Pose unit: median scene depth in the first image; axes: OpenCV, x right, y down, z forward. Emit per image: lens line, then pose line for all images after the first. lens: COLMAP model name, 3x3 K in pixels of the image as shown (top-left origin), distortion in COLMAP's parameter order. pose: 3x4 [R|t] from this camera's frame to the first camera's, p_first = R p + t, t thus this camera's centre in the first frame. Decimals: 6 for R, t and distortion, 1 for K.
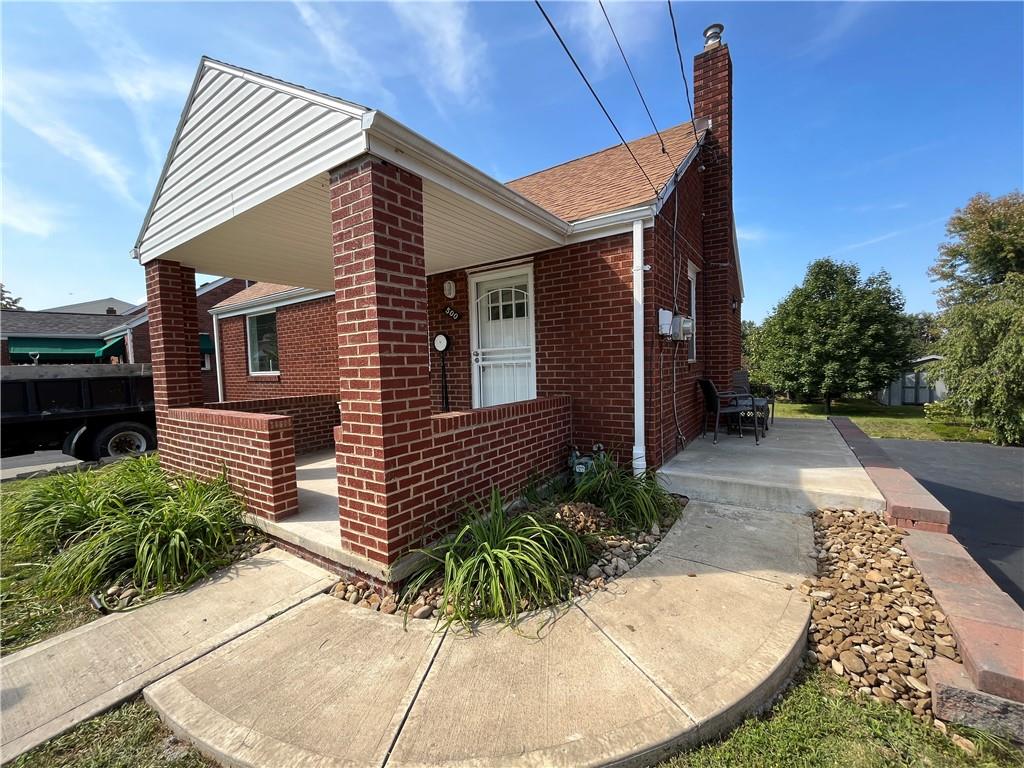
lens RADIAL K [[417.3, 0, 506.9], [0, 417.3, 385.3], [0, 0, 1]] dist [-0.003013, -0.000091]
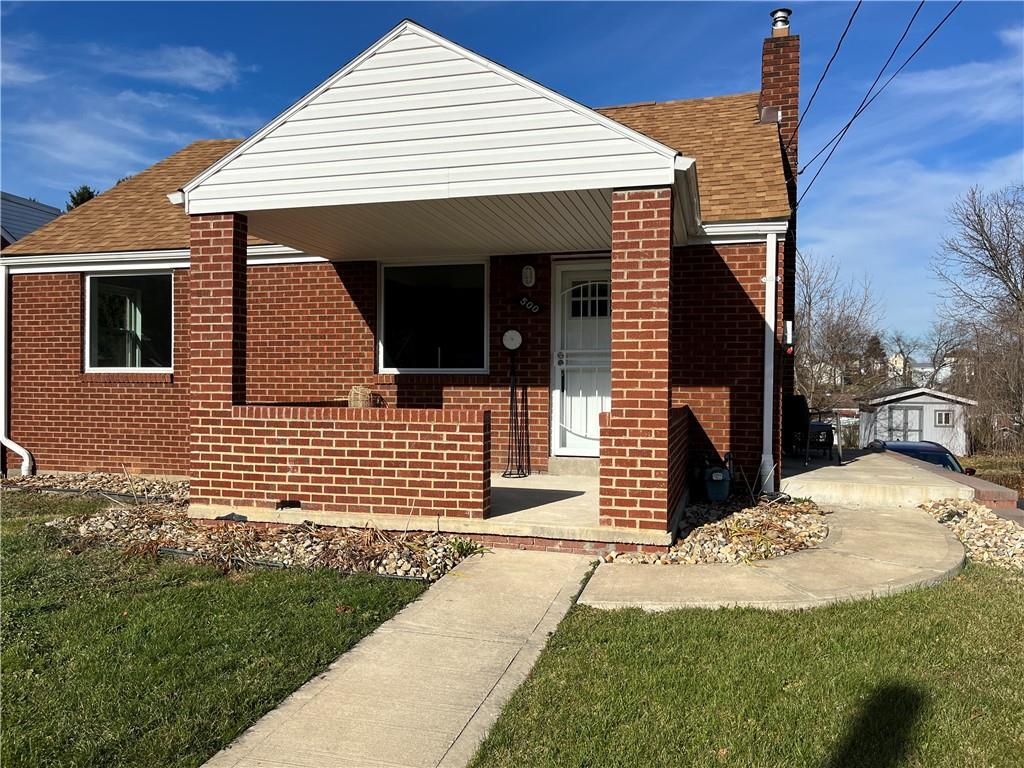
lens RADIAL K [[770.9, 0, 506.4], [0, 770.9, 389.8], [0, 0, 1]] dist [0.095851, -0.168260]
pose [[0.945487, 0.035699, 0.323697, -0.793067], [-0.020599, 0.998539, -0.049954, 0.087765], [-0.325007, 0.040563, 0.944841, -0.510772]]
